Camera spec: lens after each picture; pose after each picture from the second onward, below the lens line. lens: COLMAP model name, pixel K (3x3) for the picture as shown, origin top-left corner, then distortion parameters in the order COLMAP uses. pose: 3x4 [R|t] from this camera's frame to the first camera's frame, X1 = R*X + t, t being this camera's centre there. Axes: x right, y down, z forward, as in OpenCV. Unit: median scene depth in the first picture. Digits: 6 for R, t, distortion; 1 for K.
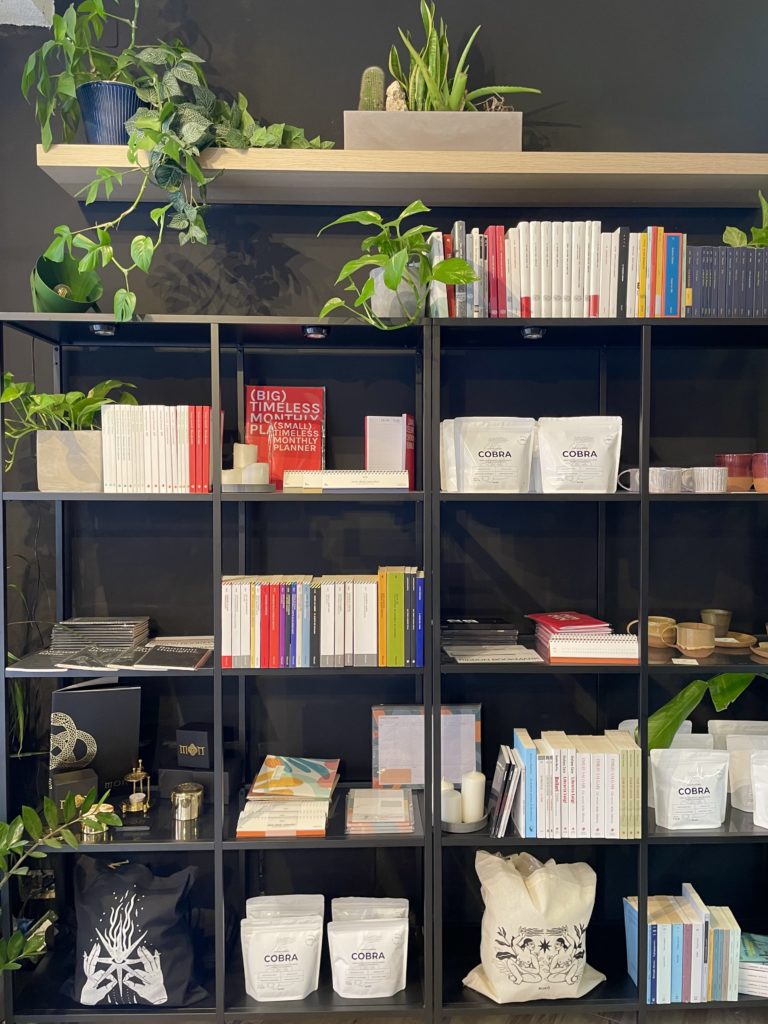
lens RADIAL K [[830.1, 0, 390.8], [0, 830.1, 521.8], [0, 0, 1]] dist [0.041241, -0.011702]
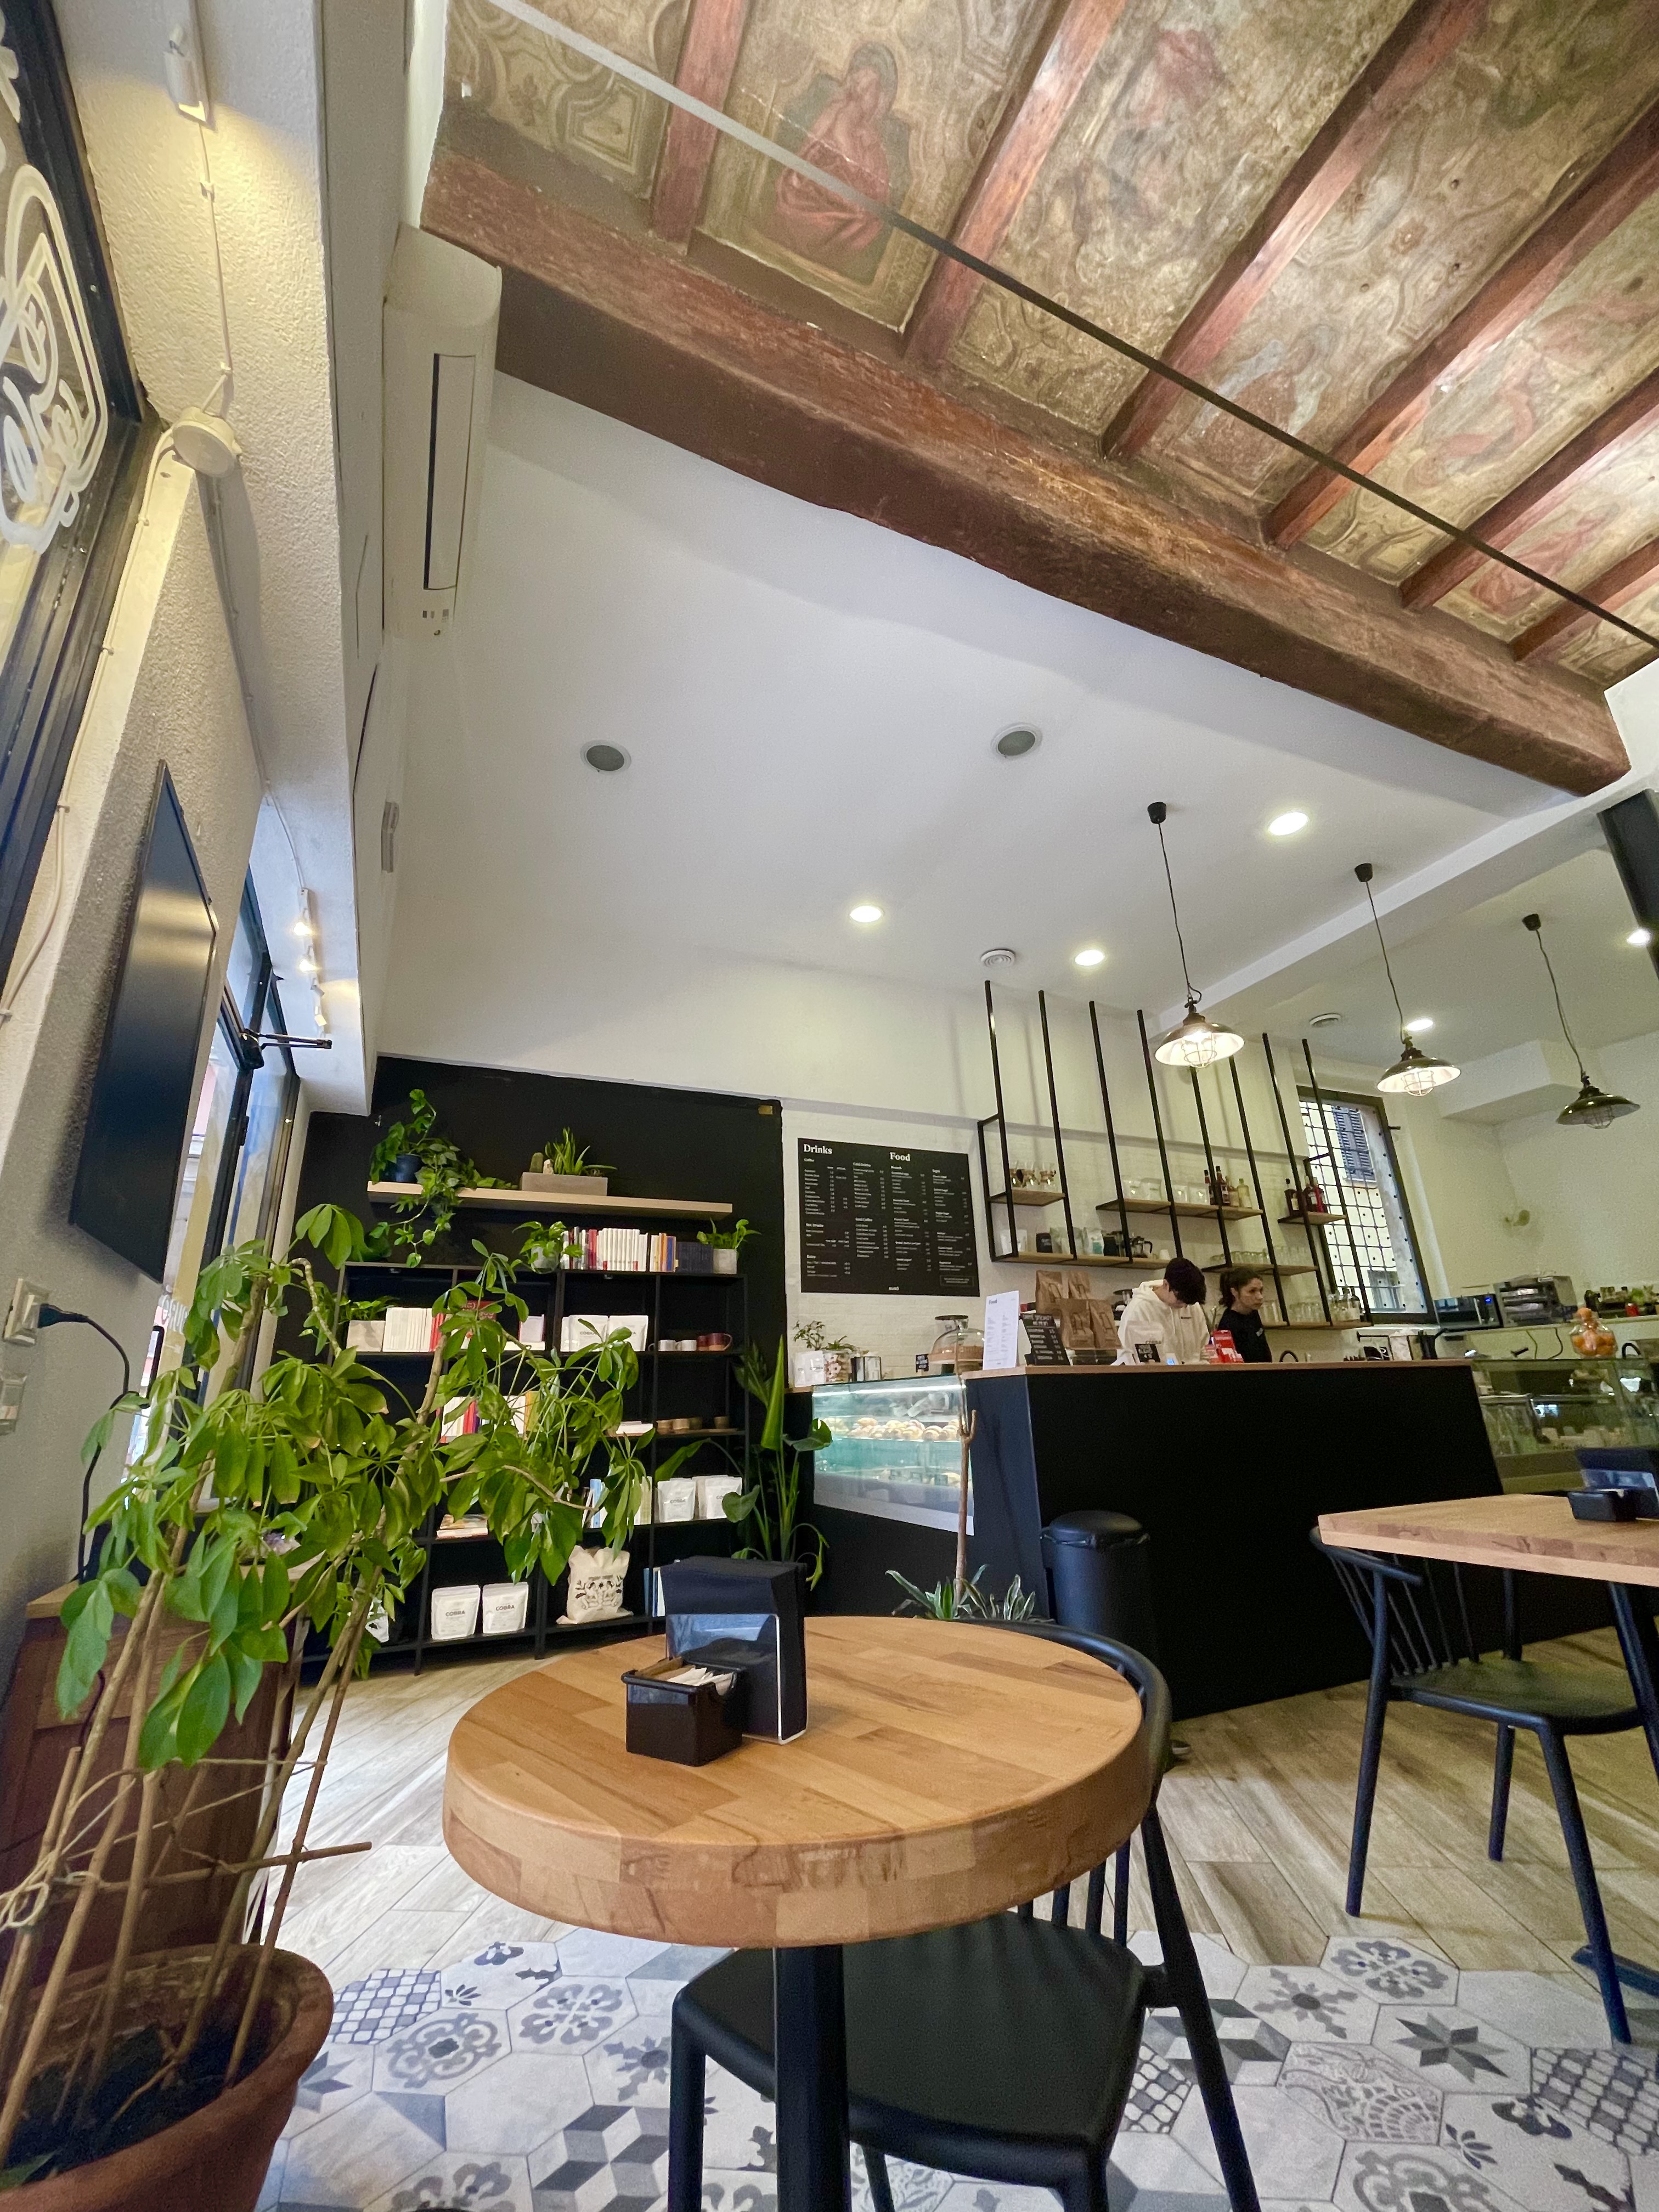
lens RADIAL K [[898.6, 0, 834.2], [0, 898.6, 1106.0], [0, 0, 1]] dist [-0.007304, 0.000153]
pose [[0.924565, 0.095190, 0.368943, -0.193509], [0.054120, 0.925665, -0.374452, 0.273075], [-0.377162, 0.366173, 0.850686, -1.397376]]
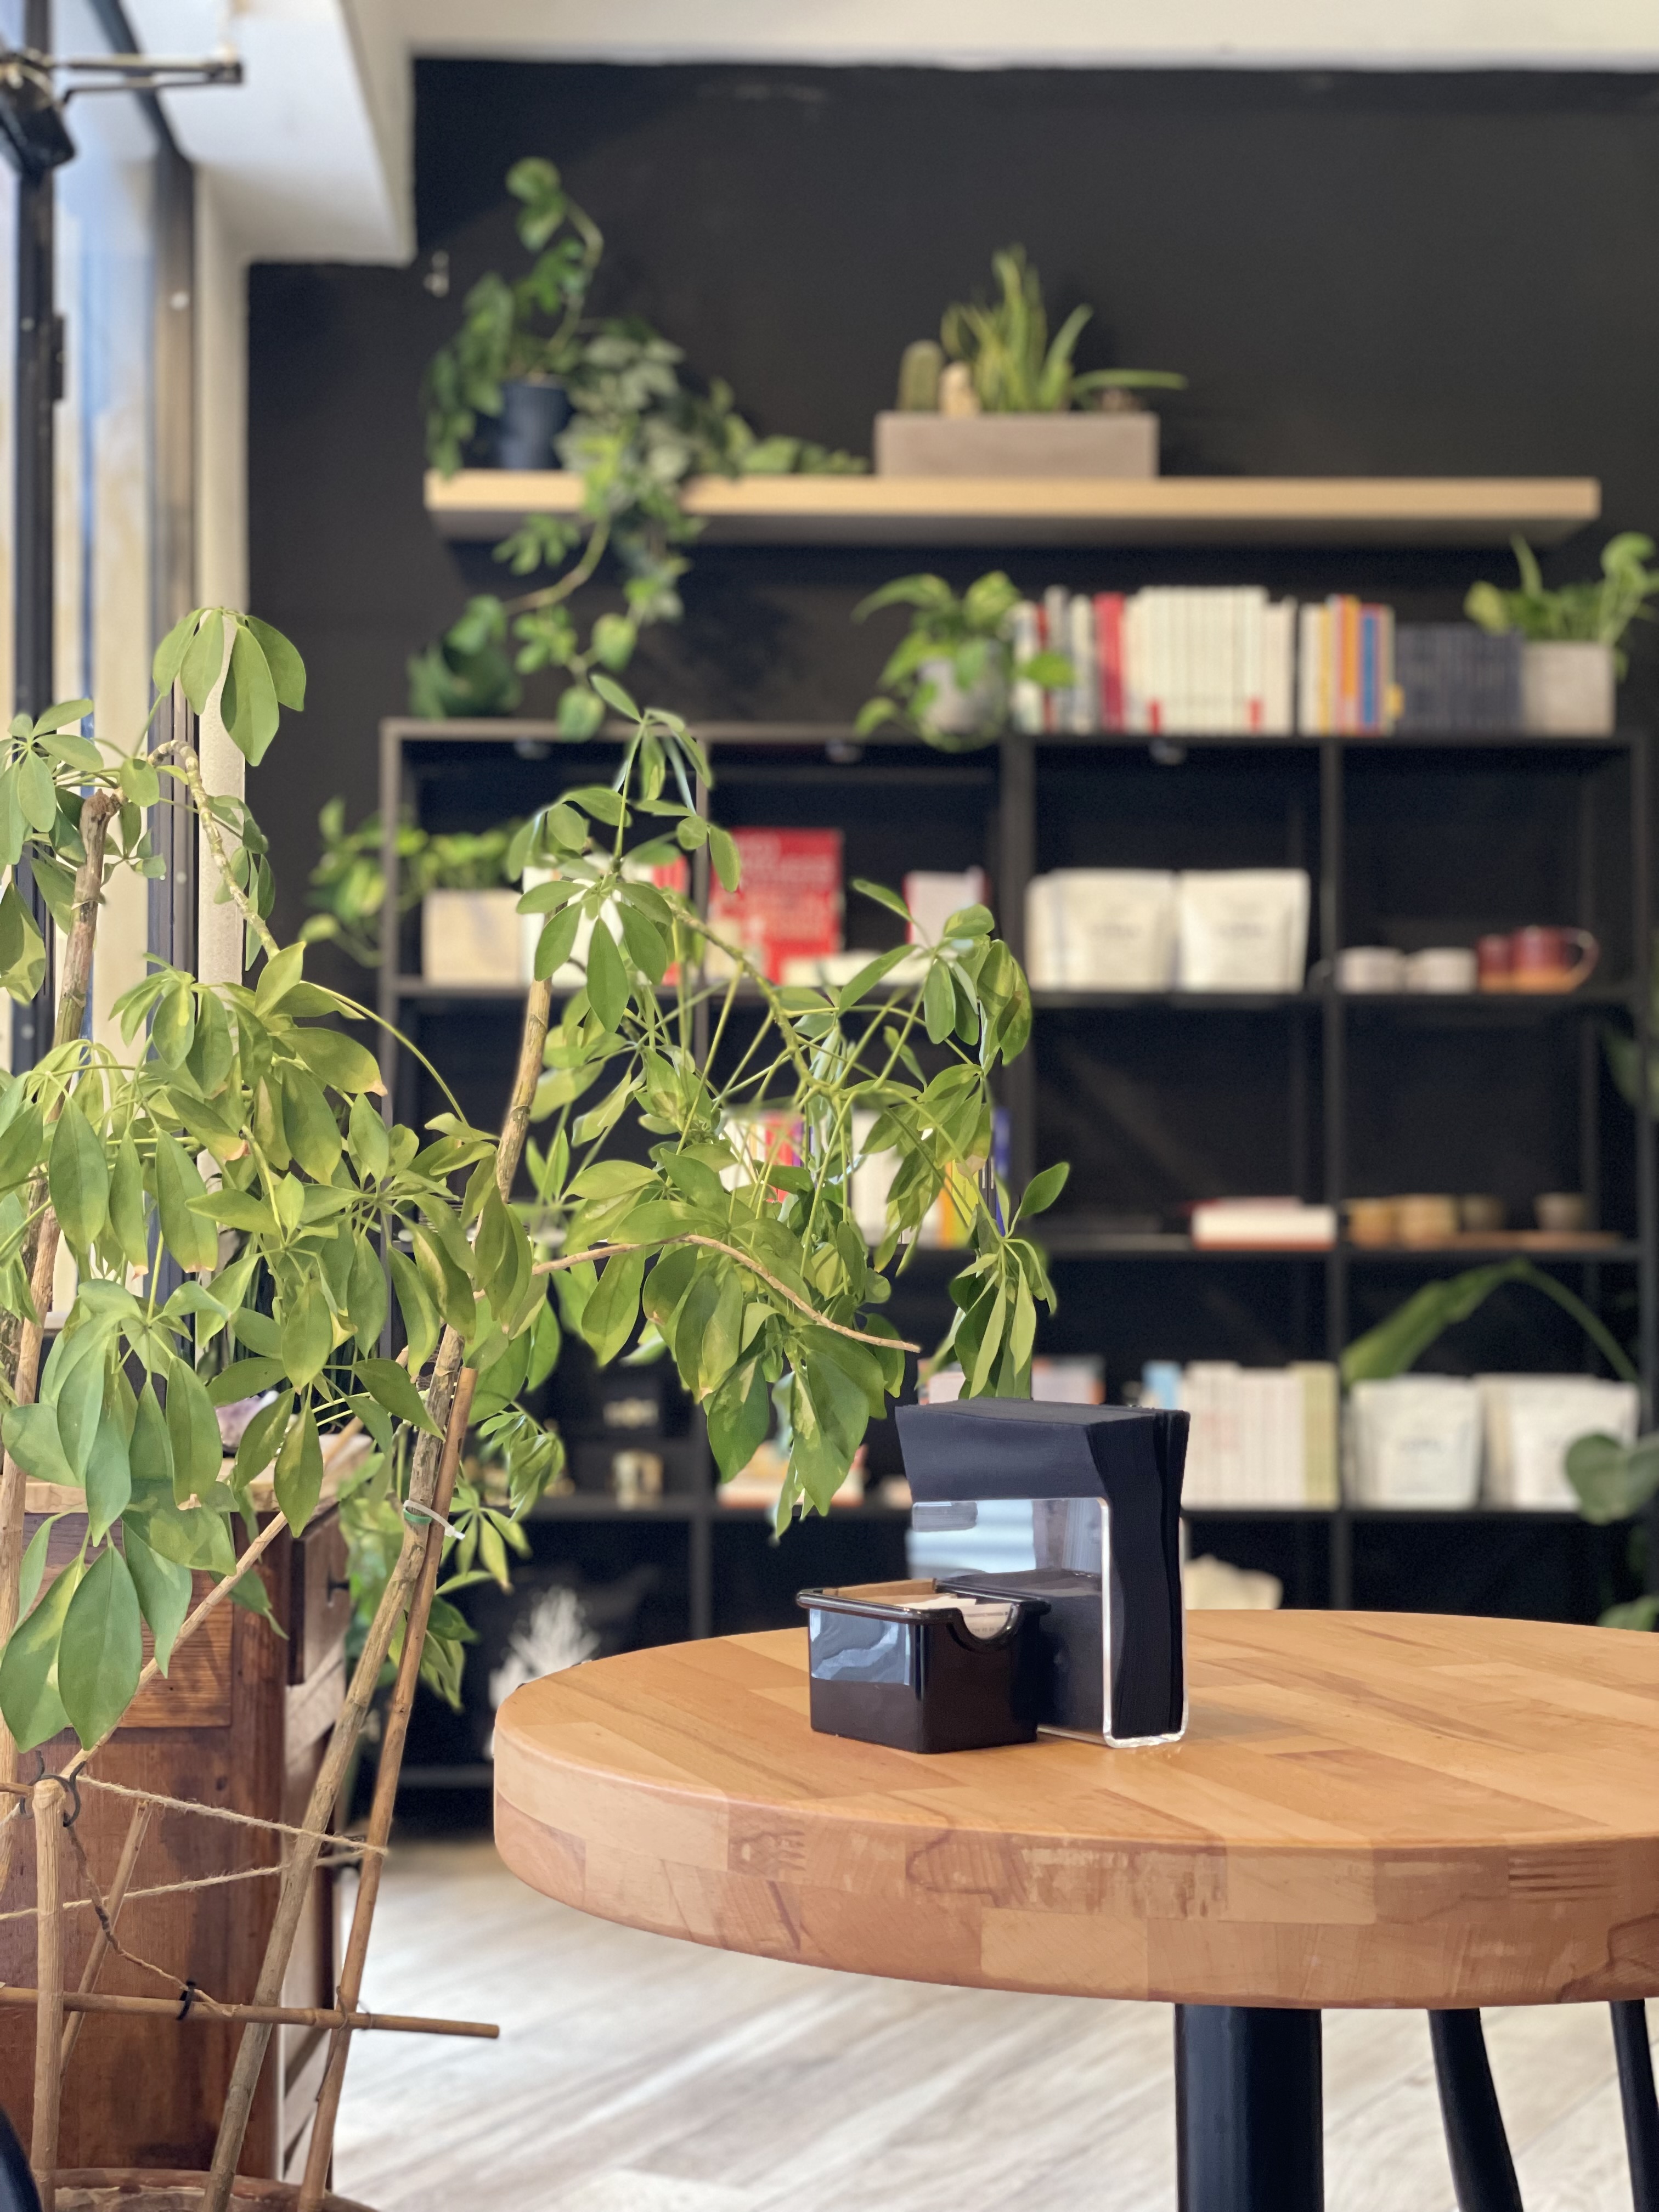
lens RADIAL K [[3258.4, 0, 831.7], [0, 3258.4, 1107.1], [0, 0, 1]] dist [0.067877, 0.000000]
pose [[0.999894, 0.002099, 0.014413, -0.136085], [-0.000736, 0.995576, -0.093954, 0.302818], [-0.014546, 0.093934, 0.995472, -1.571524]]
